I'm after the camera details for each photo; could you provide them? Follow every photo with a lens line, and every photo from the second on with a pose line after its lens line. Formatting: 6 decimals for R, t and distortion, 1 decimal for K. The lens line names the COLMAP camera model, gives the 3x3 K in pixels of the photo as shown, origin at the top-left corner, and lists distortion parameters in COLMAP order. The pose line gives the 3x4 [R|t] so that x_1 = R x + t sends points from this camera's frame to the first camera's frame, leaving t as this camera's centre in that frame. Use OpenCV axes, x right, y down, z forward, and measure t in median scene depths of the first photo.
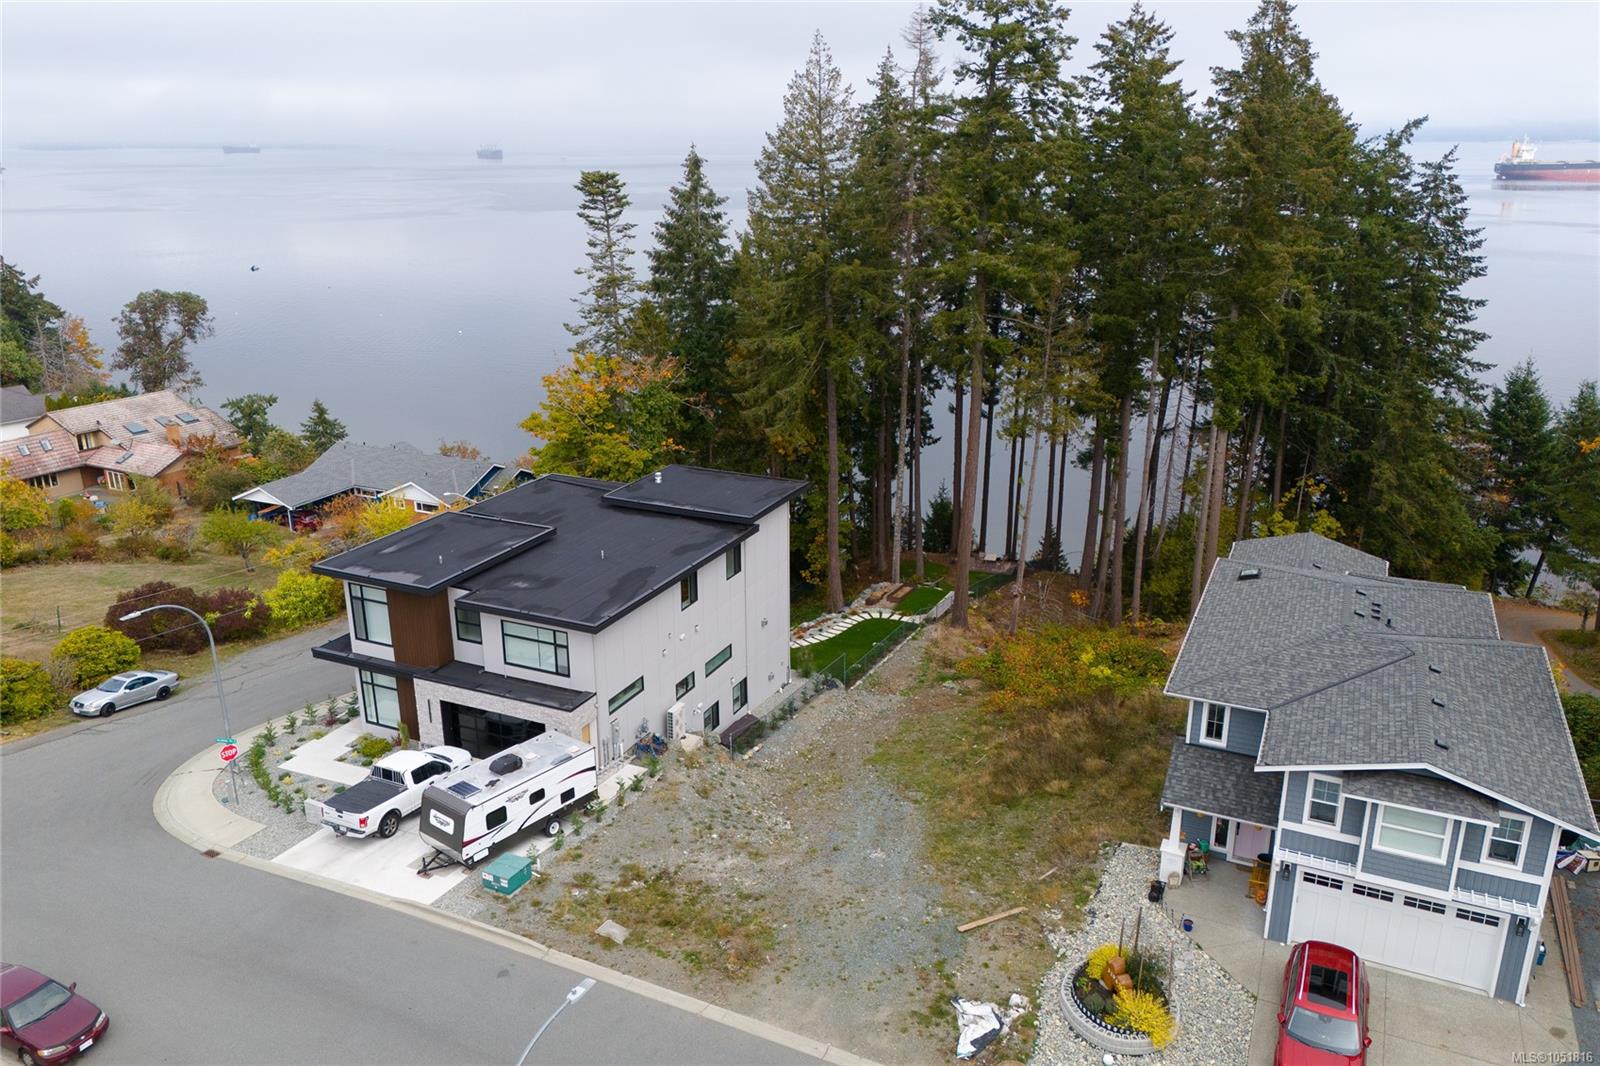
lens RADIAL K [[1167.4, 0, 800.0], [0, 1167.4, 533.0], [0, 0, 1]] dist [0.067695, -0.000284]
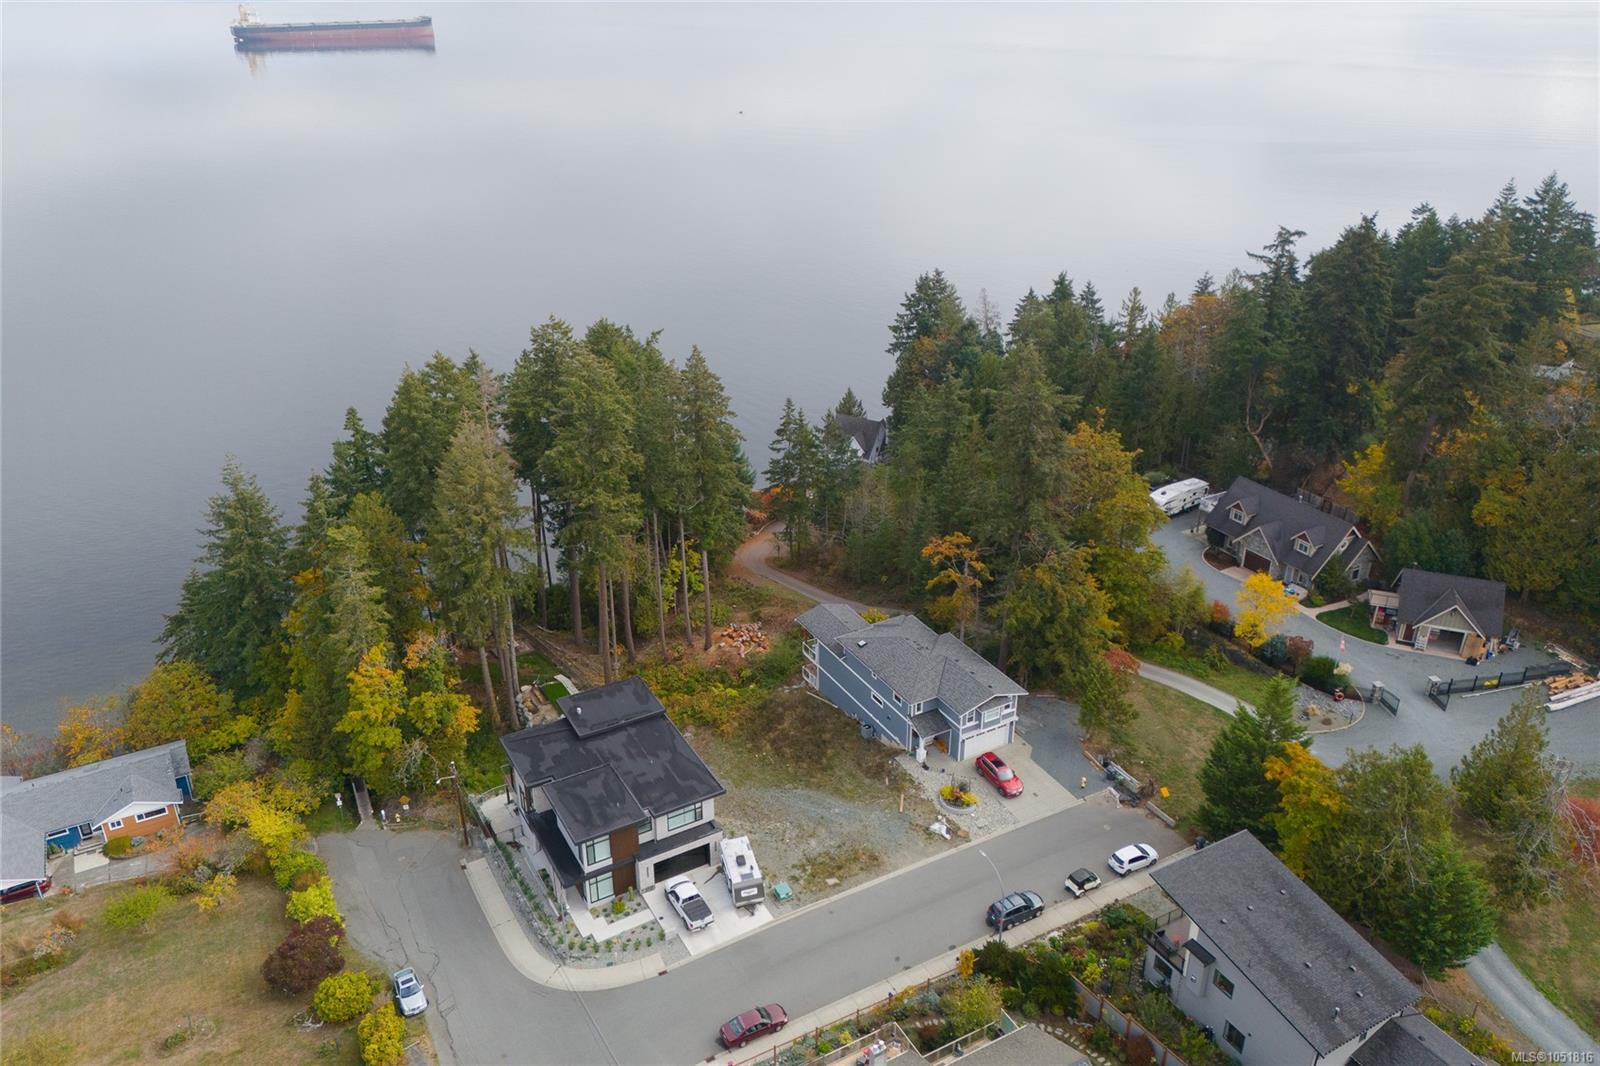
lens RADIAL K [[1167.4, 0, 800.0], [0, 1167.4, 533.0], [0, 0, 1]] dist [0.067695, -0.000284]
pose [[0.576261, -0.351738, 0.737701, -2.102127], [0.251041, 0.935189, 0.249798, -1.210437], [-0.777754, 0.041245, 0.627214, -0.725707]]
